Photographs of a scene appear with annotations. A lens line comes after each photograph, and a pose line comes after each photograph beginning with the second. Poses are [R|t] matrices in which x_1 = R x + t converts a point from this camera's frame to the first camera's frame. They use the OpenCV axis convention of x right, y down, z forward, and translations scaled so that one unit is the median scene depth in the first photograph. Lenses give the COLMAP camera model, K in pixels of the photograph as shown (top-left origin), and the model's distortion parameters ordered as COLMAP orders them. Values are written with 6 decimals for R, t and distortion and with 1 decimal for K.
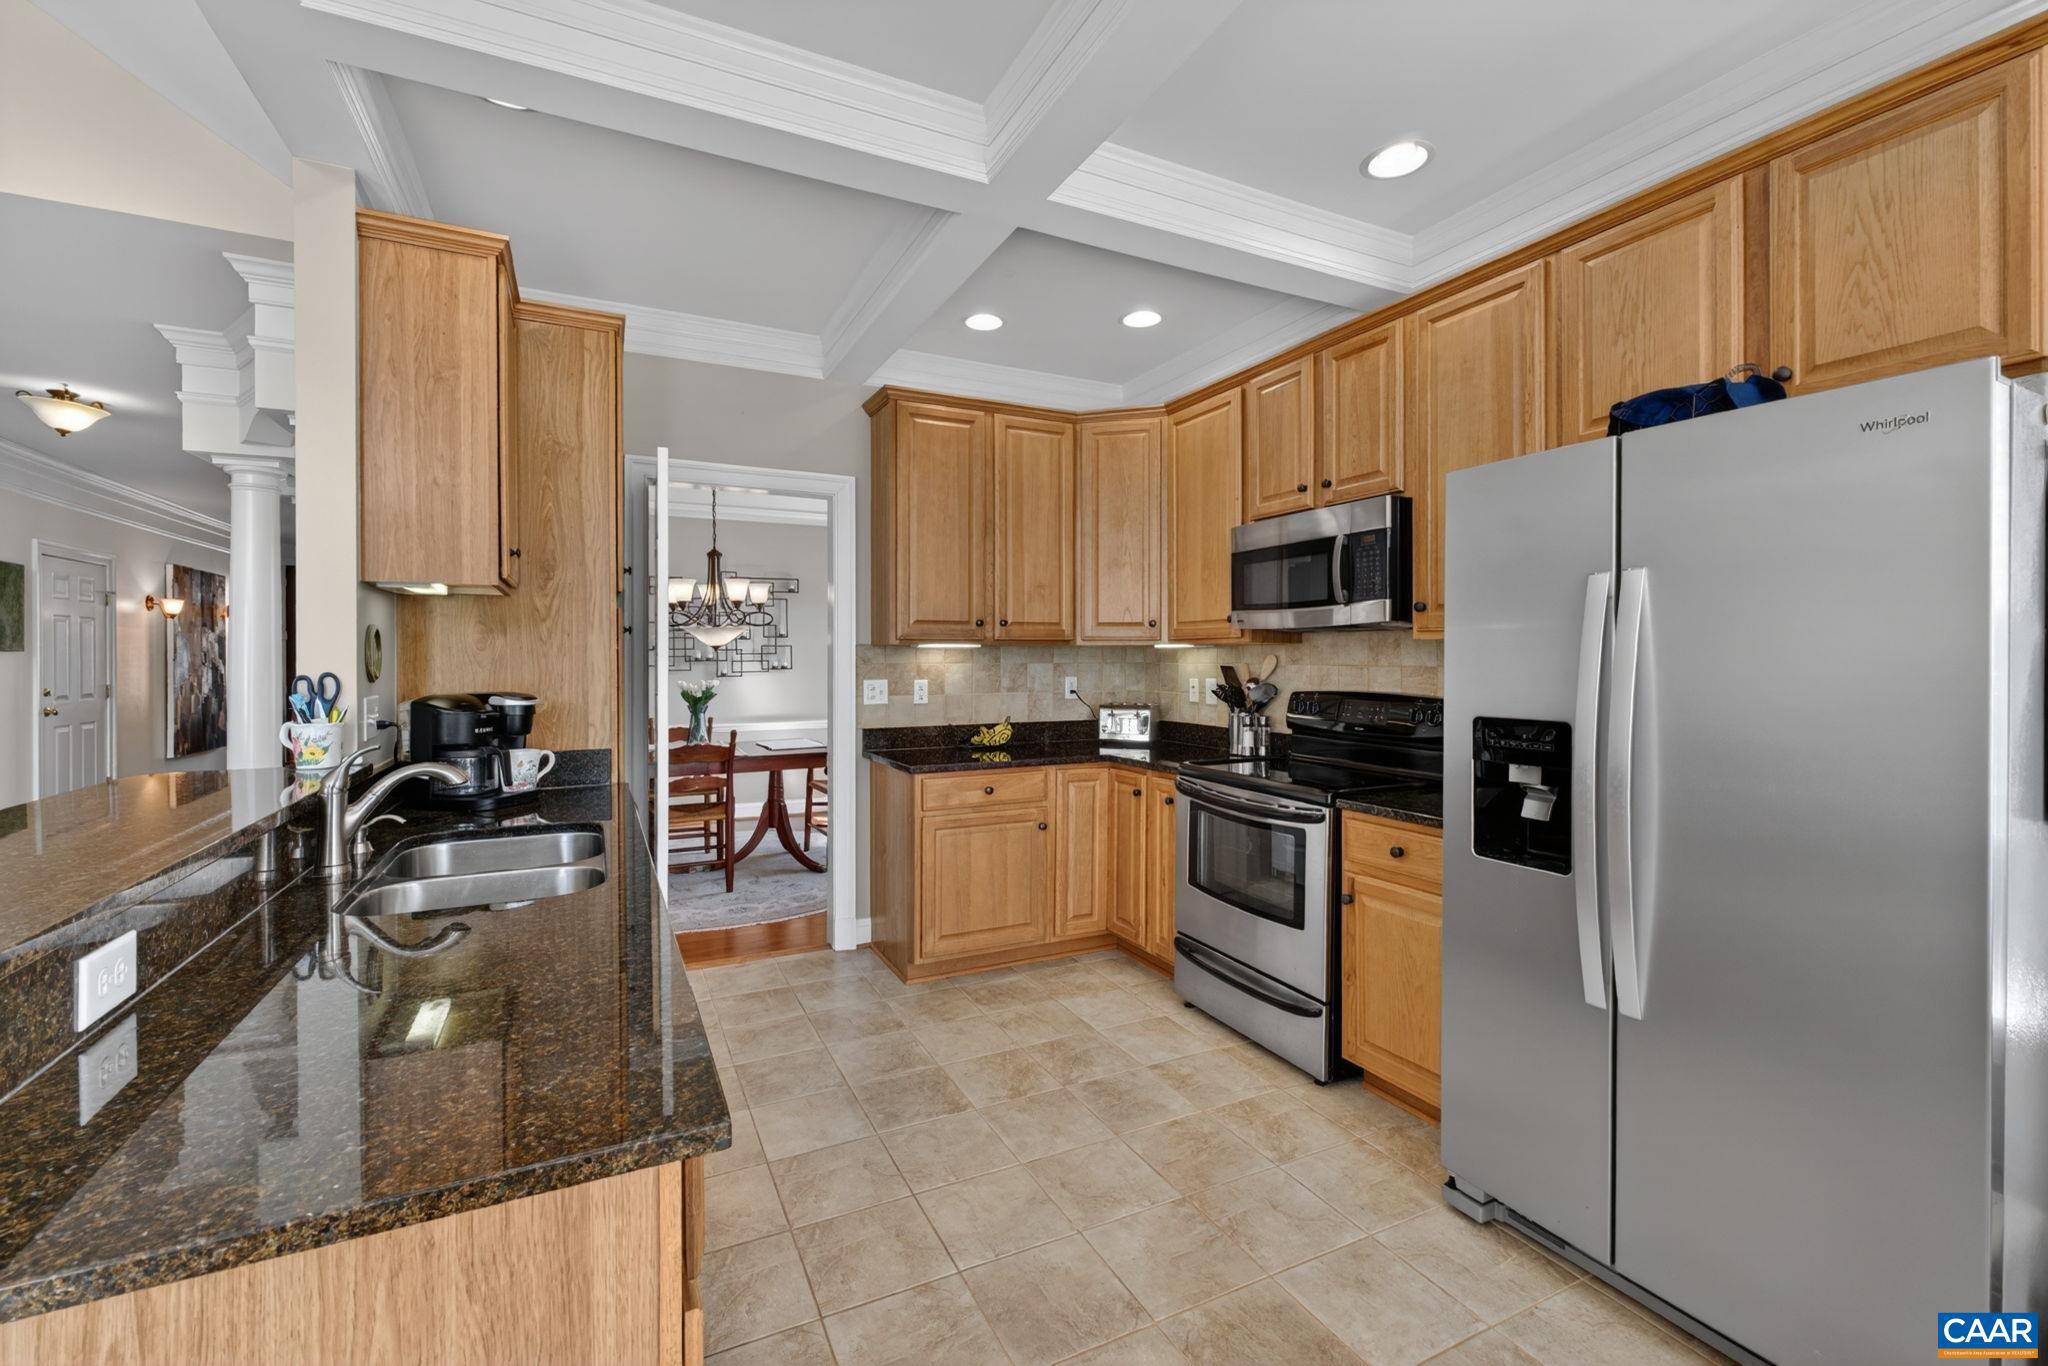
lens RADIAL K [[854.3, 0, 1009.7], [0, 854.3, 660.0], [0, 0, 1]] dist [0.000793, 0.000054]
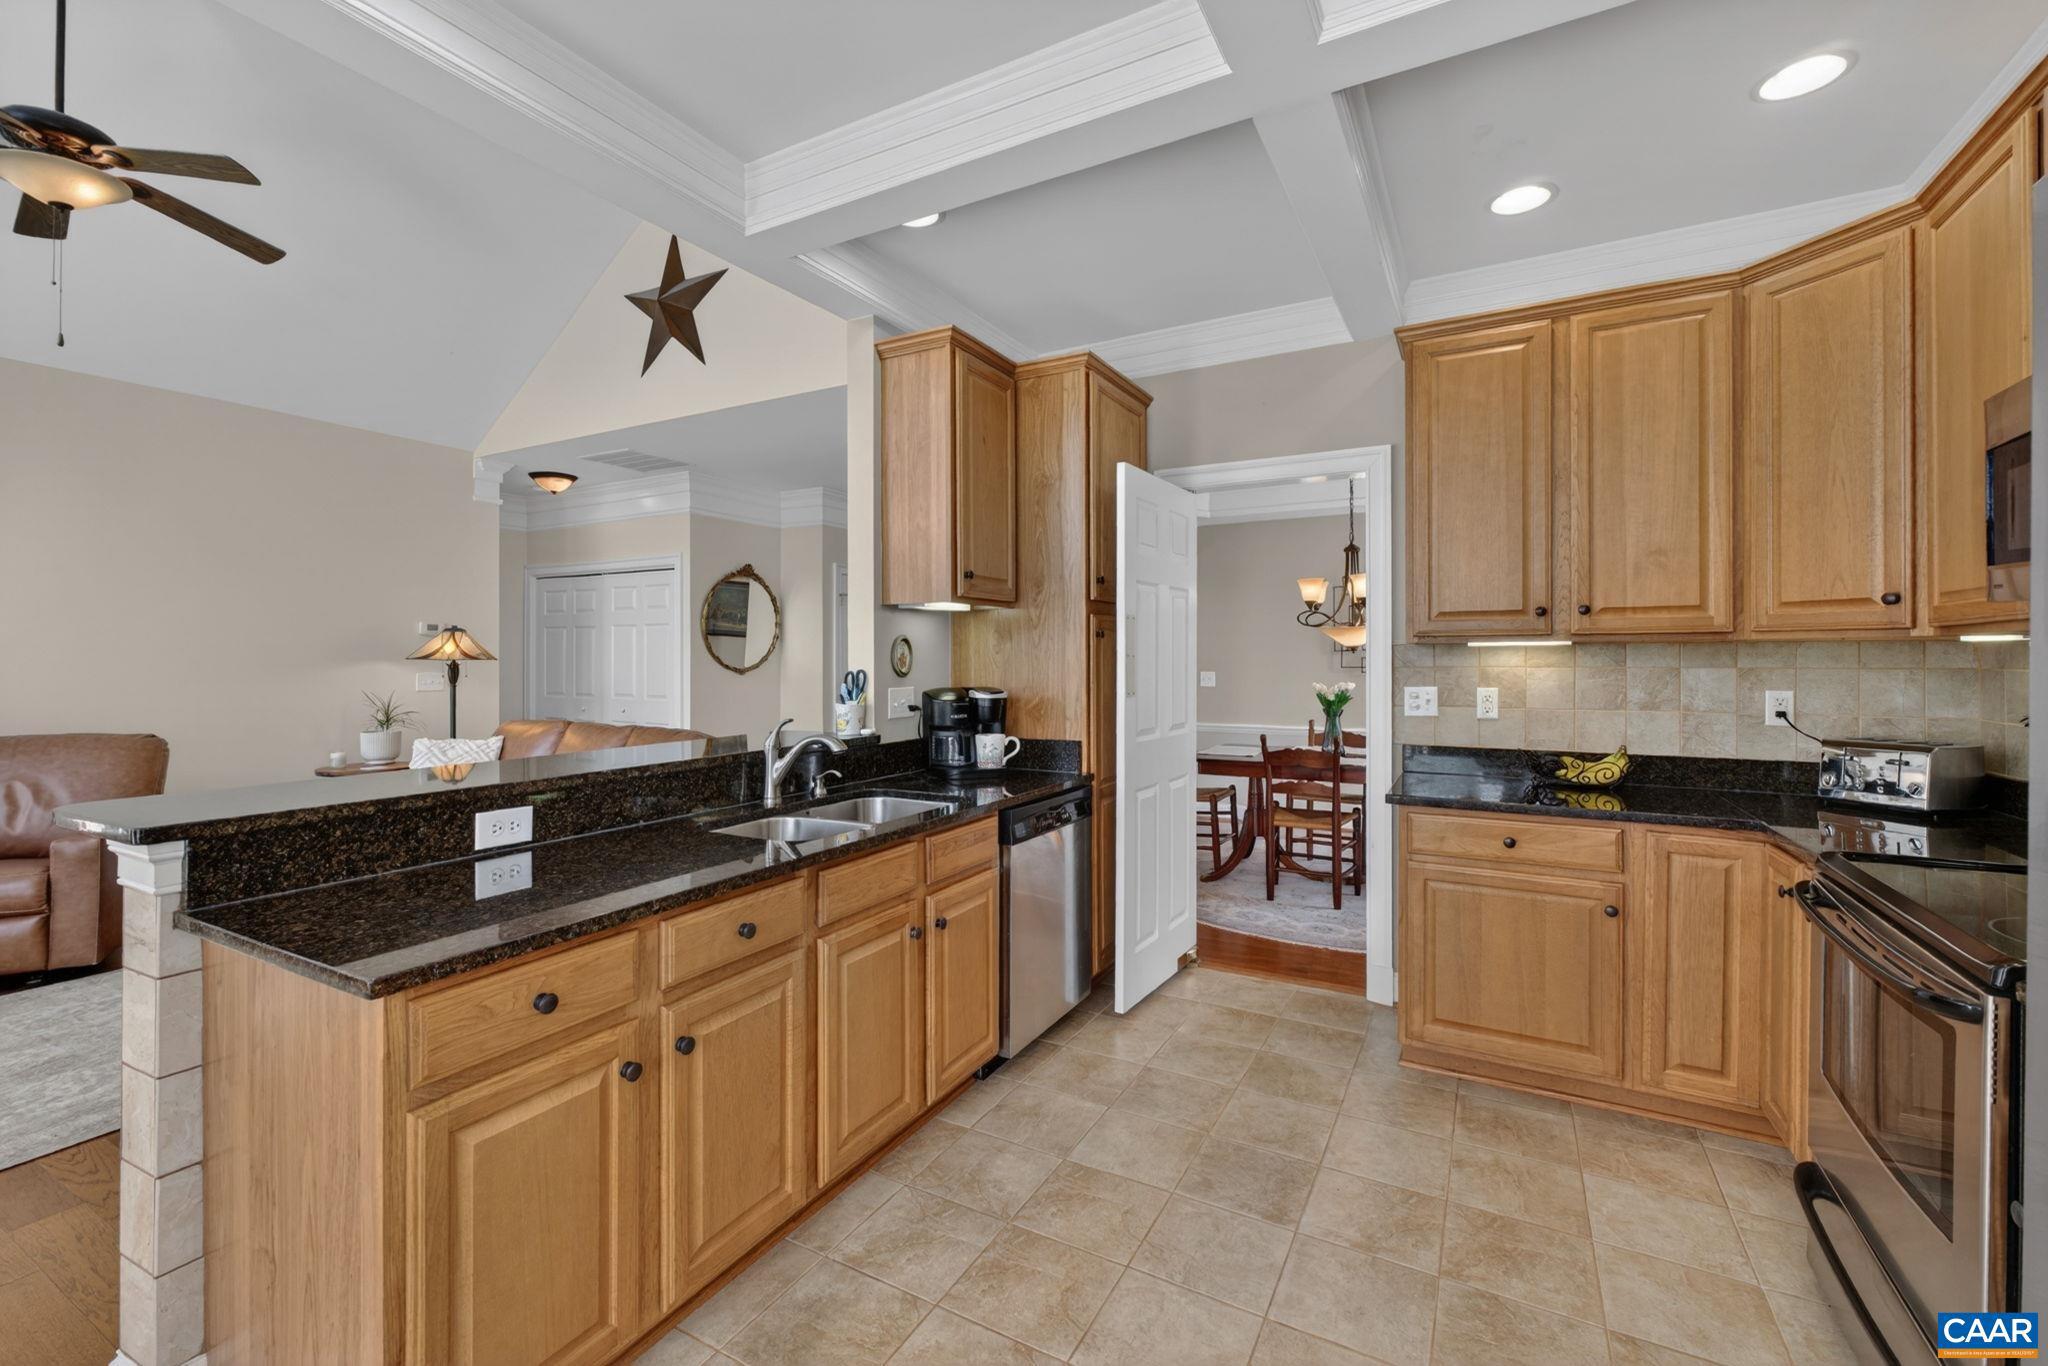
lens RADIAL K [[860.8, 0, 1027.1], [0, 860.8, 654.7], [0, 0, 1]] dist [0.000483, -0.000116]
pose [[0.577011, -0.003611, -0.816729, 0.317313], [-0.002215, 0.999980, -0.005986, -0.001392], [0.816734, 0.005263, 0.576991, 0.226259]]
